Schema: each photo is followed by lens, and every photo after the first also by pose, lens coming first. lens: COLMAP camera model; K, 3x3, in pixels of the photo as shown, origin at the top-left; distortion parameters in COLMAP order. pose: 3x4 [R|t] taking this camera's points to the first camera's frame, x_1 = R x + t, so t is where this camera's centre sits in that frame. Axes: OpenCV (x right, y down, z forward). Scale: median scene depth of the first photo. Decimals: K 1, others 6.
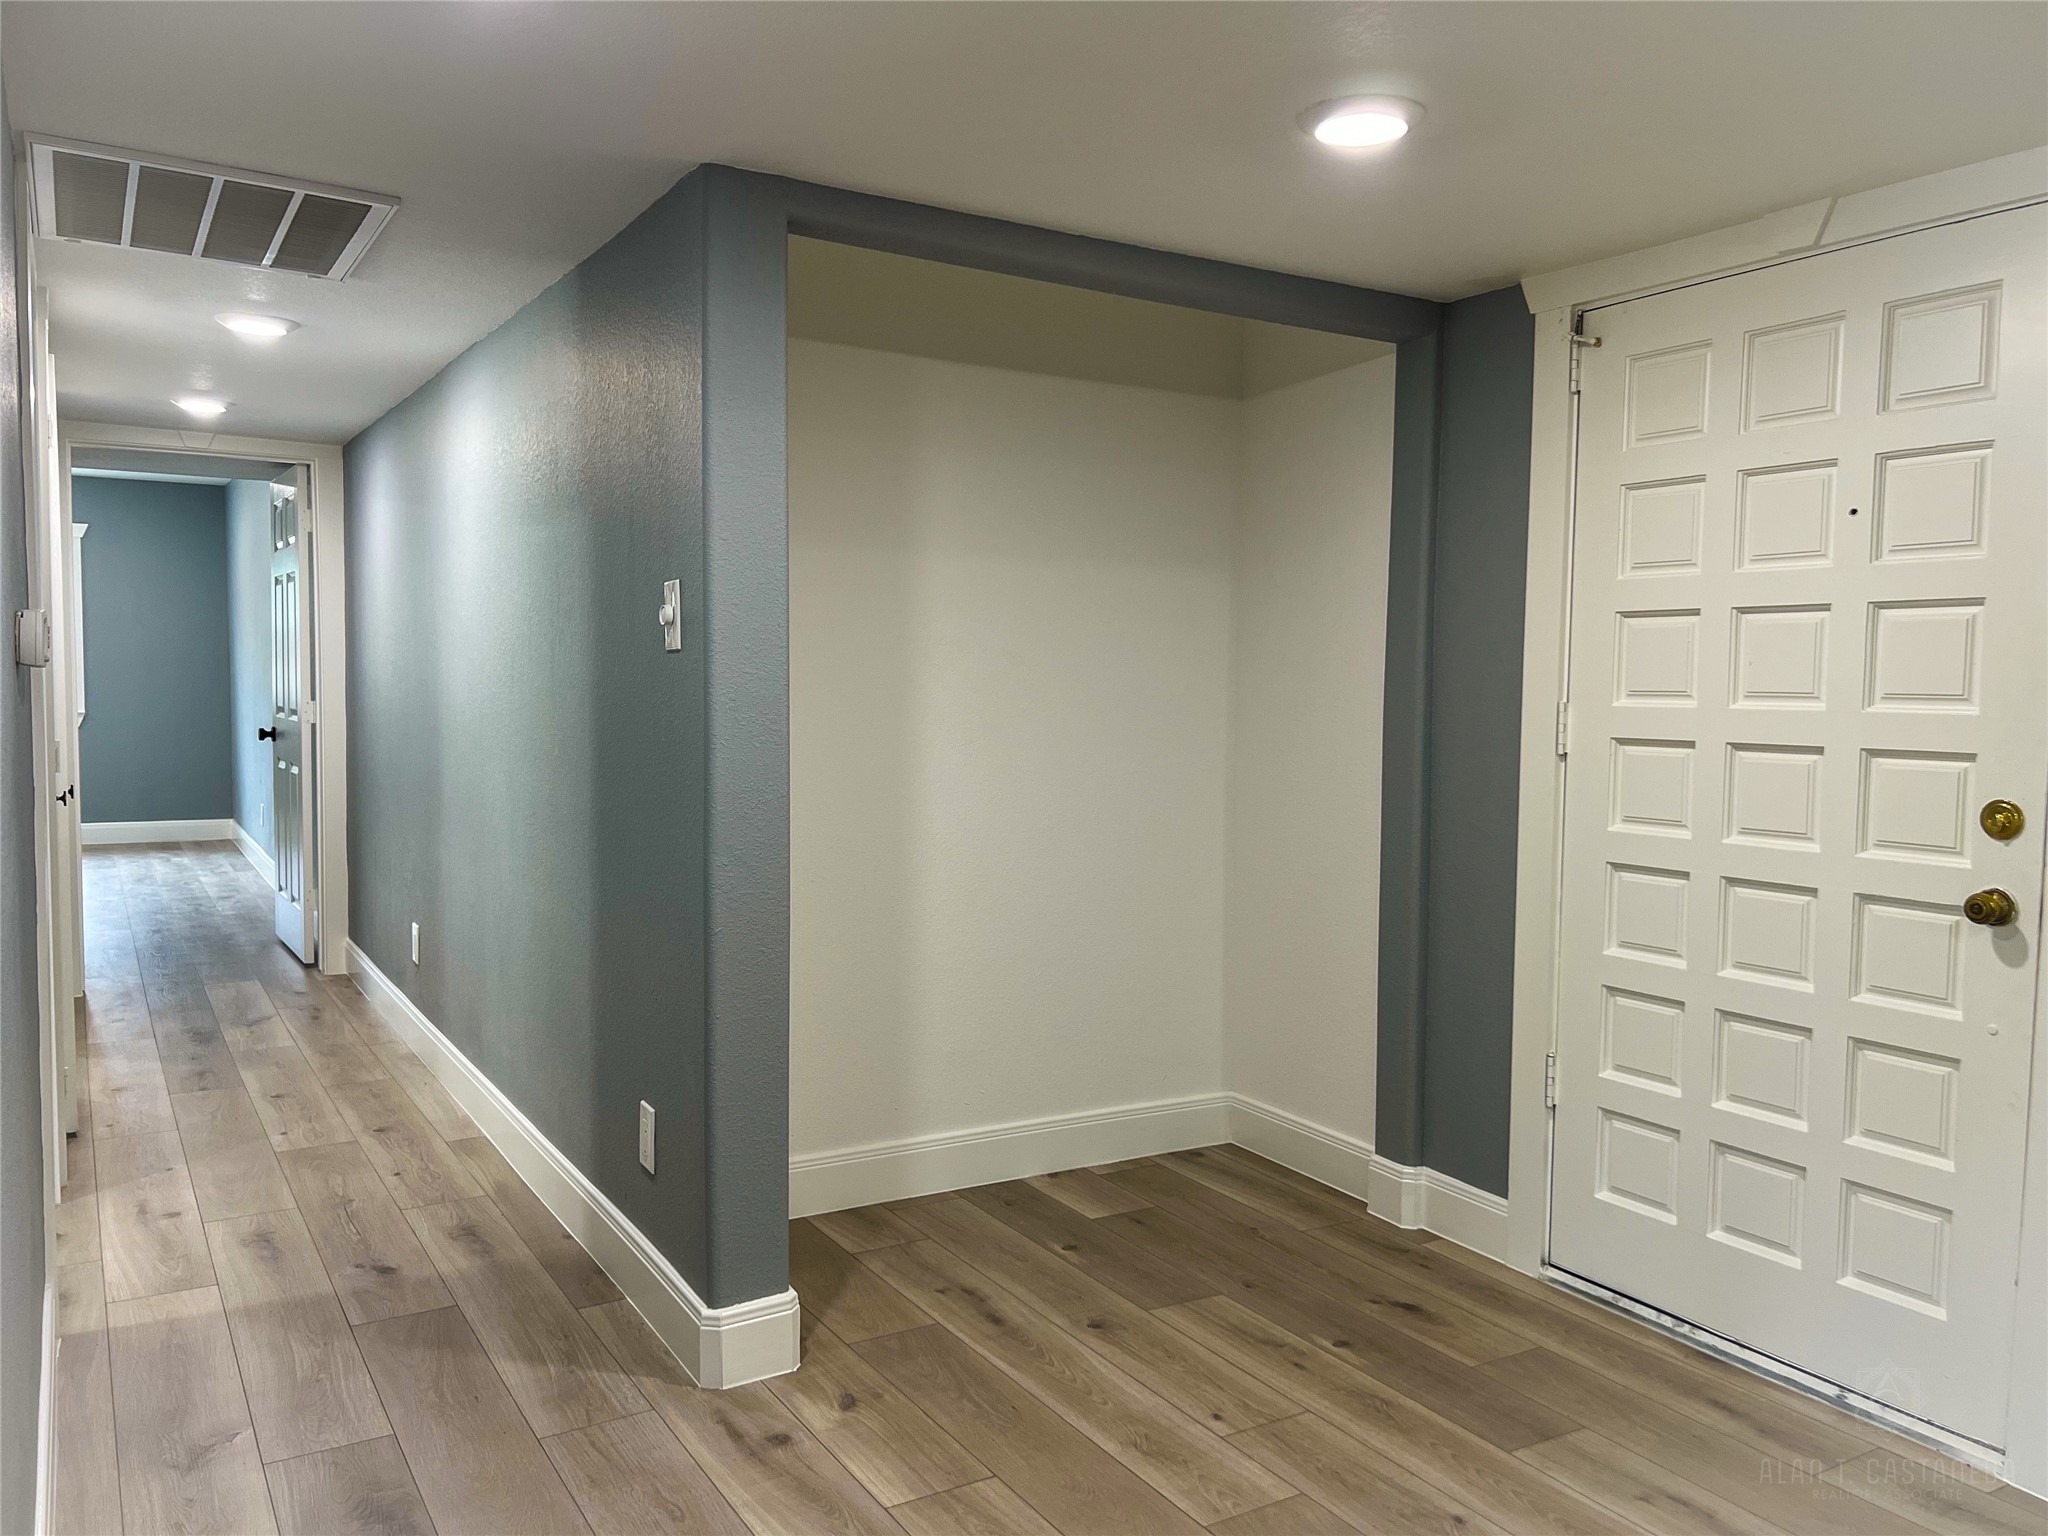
lens RADIAL K [[1538.5, 0, 1018.1], [0, 1538.5, 781.9], [0, 0, 1]] dist [0.057292, -0.064281]
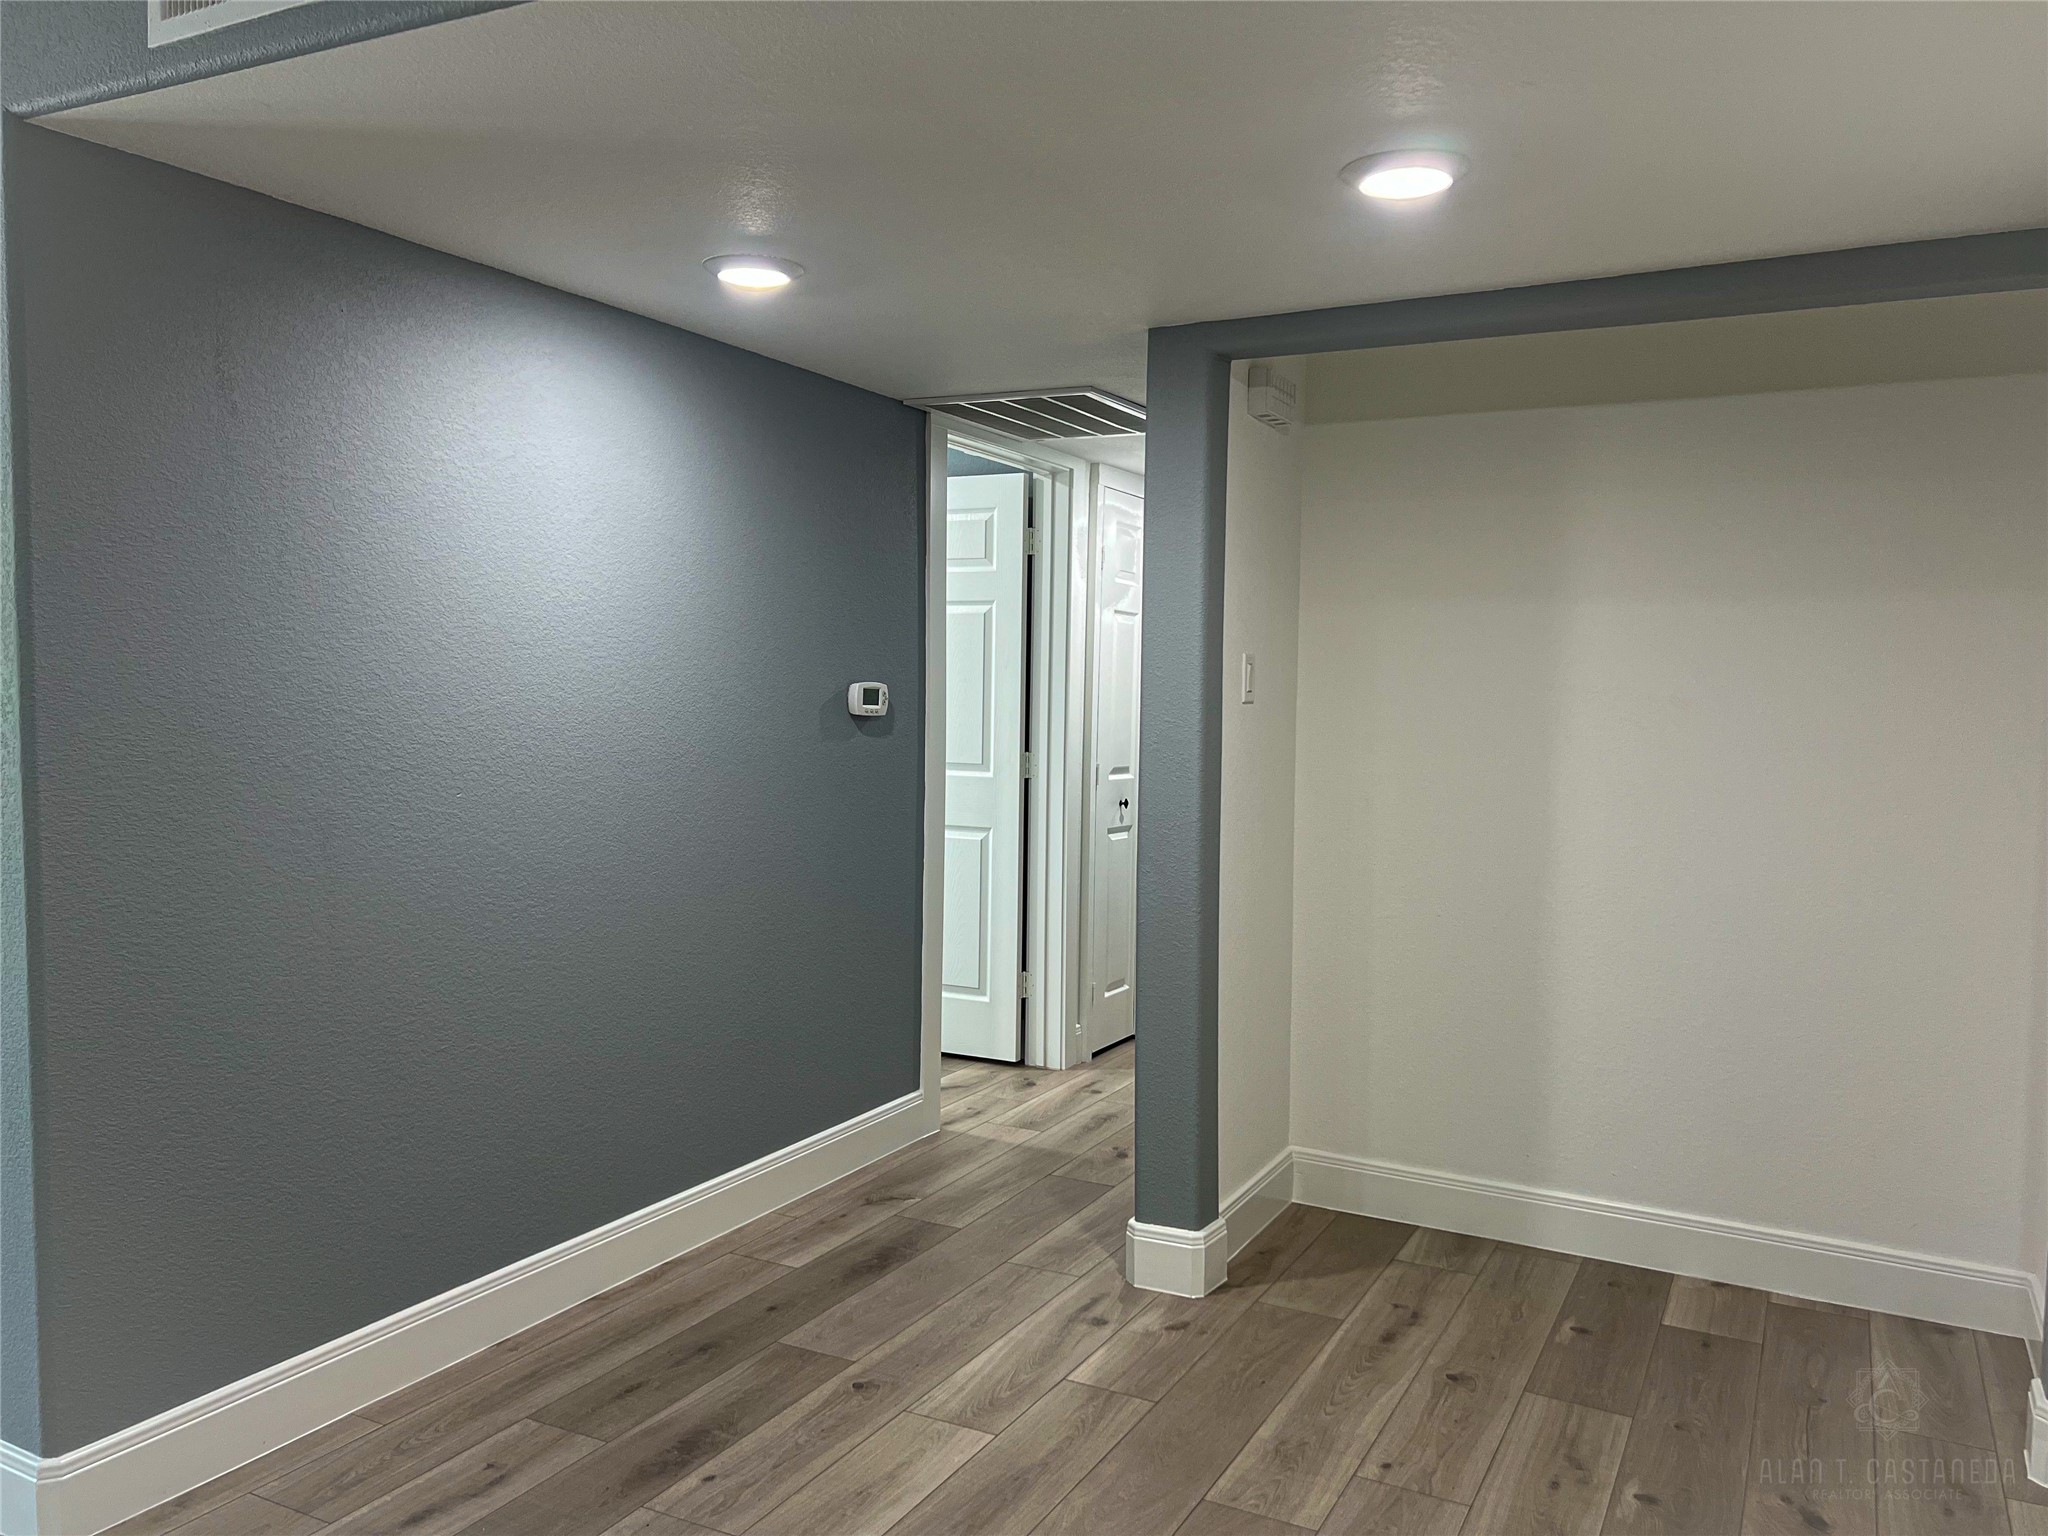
lens RADIAL K [[1538.5, 0, 1029.2], [0, 1538.5, 781.0], [0, 0, 1]] dist [0.057292, -0.064281]
pose [[0.514893, 0.043695, -0.856140, 0.729762], [-0.069351, 0.997550, 0.009203, -0.021547], [0.854445, 0.054635, 0.516662, 0.223630]]
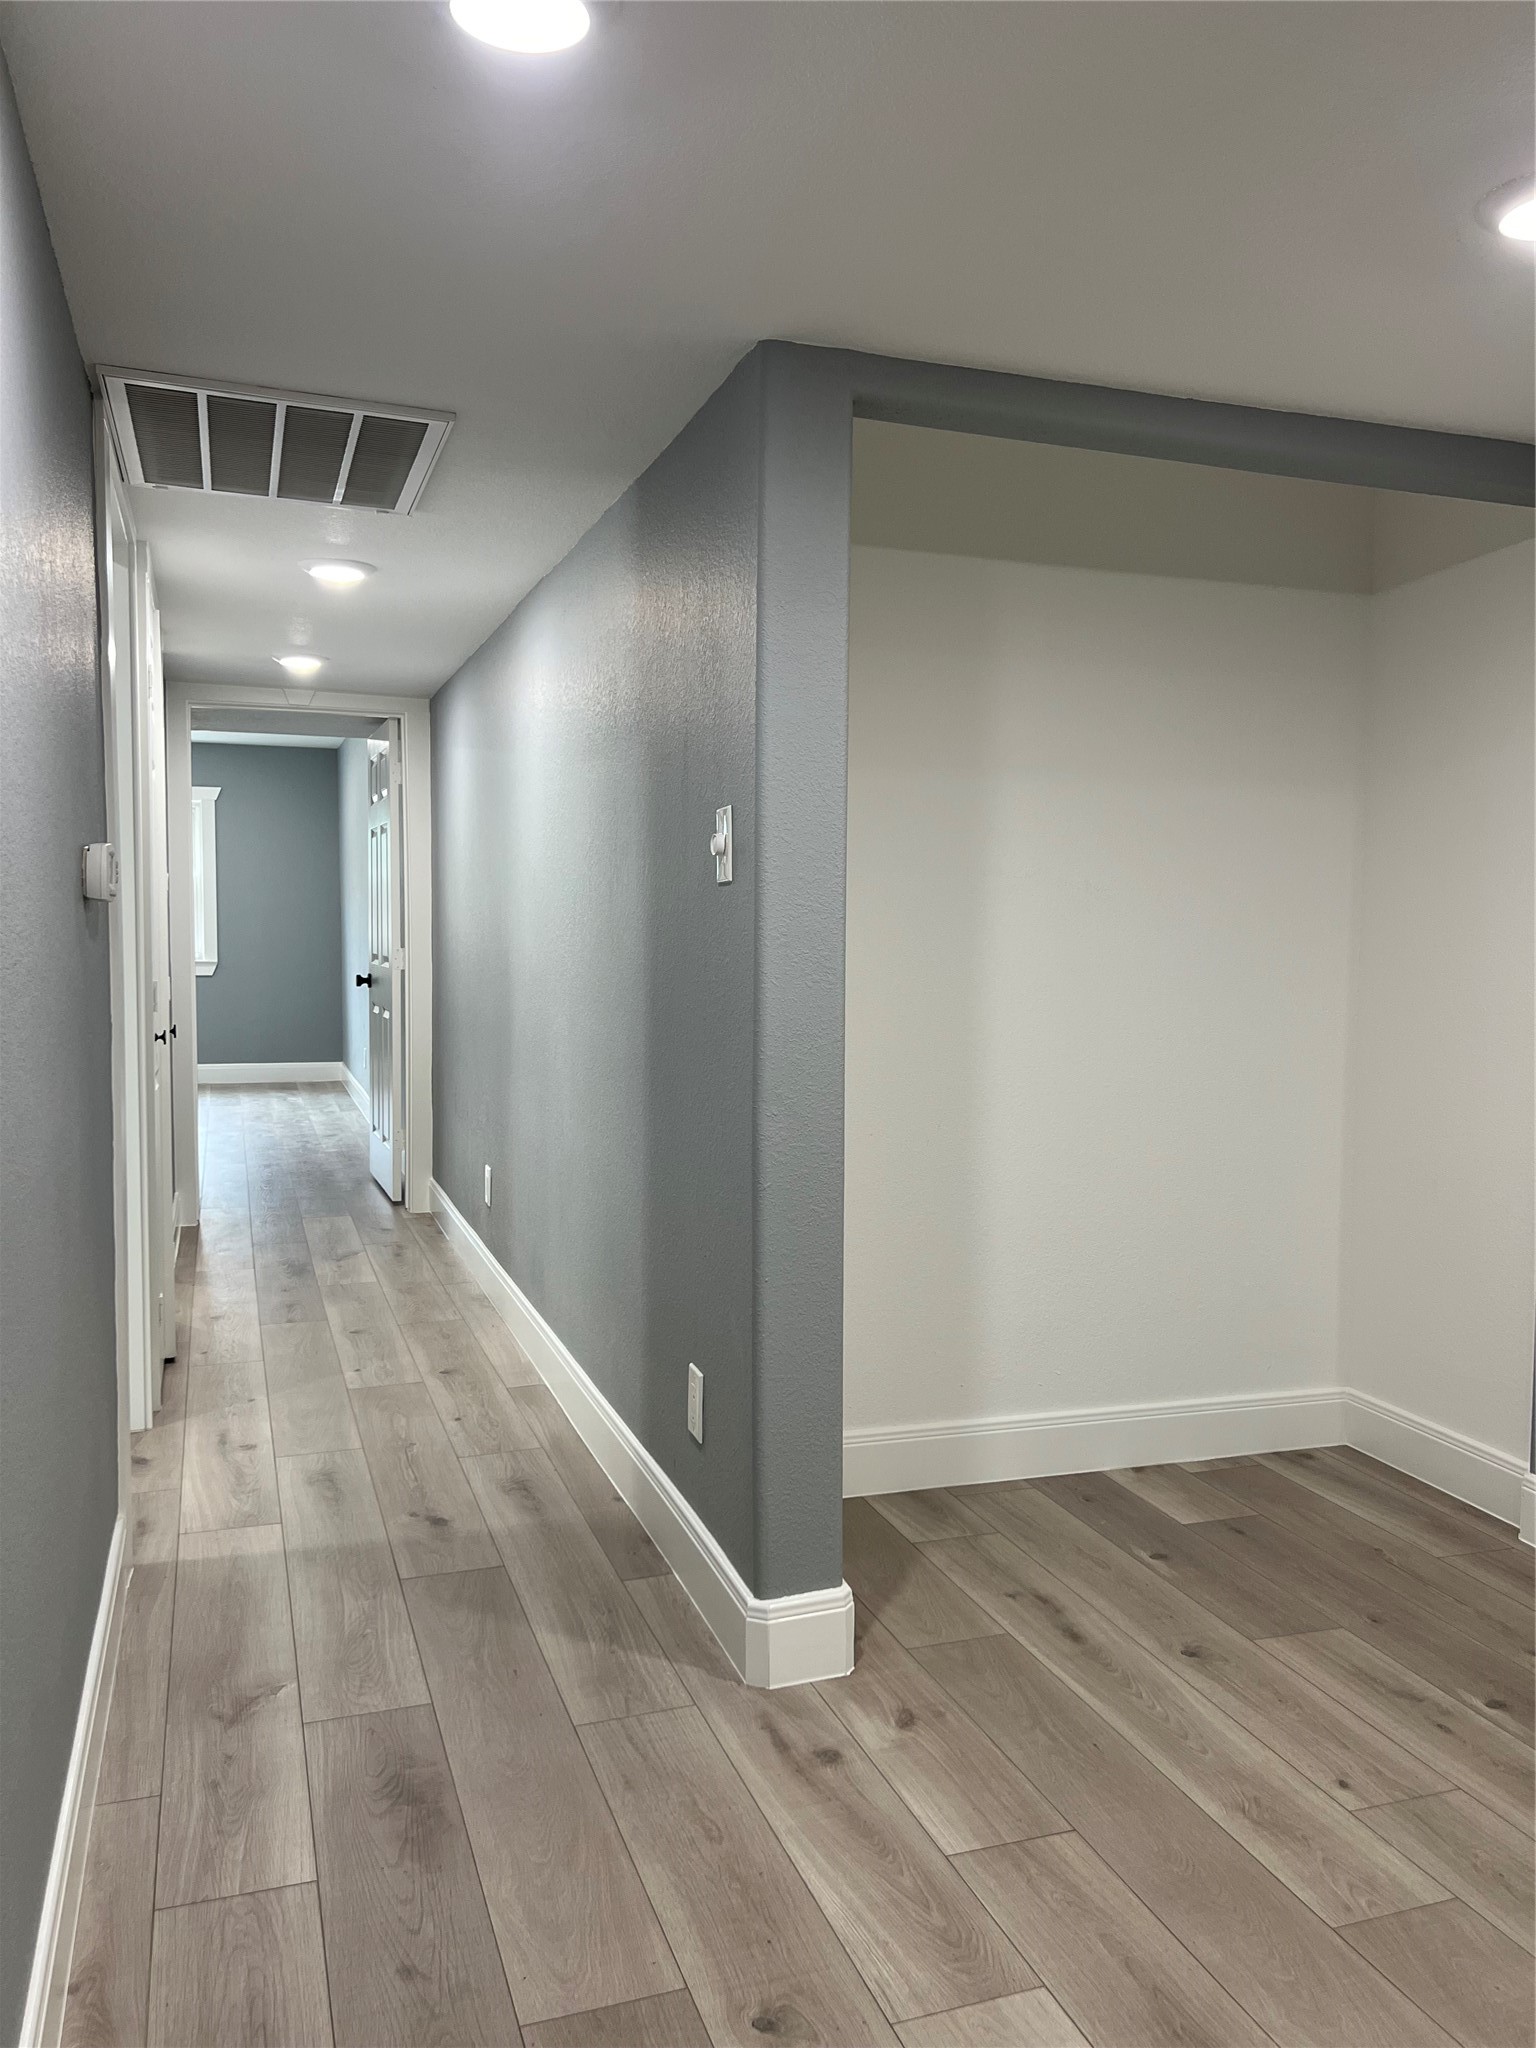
lens RADIAL K [[1538.5, 0, 761.2], [0, 1538.5, 1034.6], [0, 0, 1]] dist [0.057292, -0.064281]
pose [[0.977619, 0.011015, -0.210094, -0.006333], [-0.011142, 0.999938, 0.000580, 0.004836], [0.210087, 0.001774, 0.977681, 0.091750]]
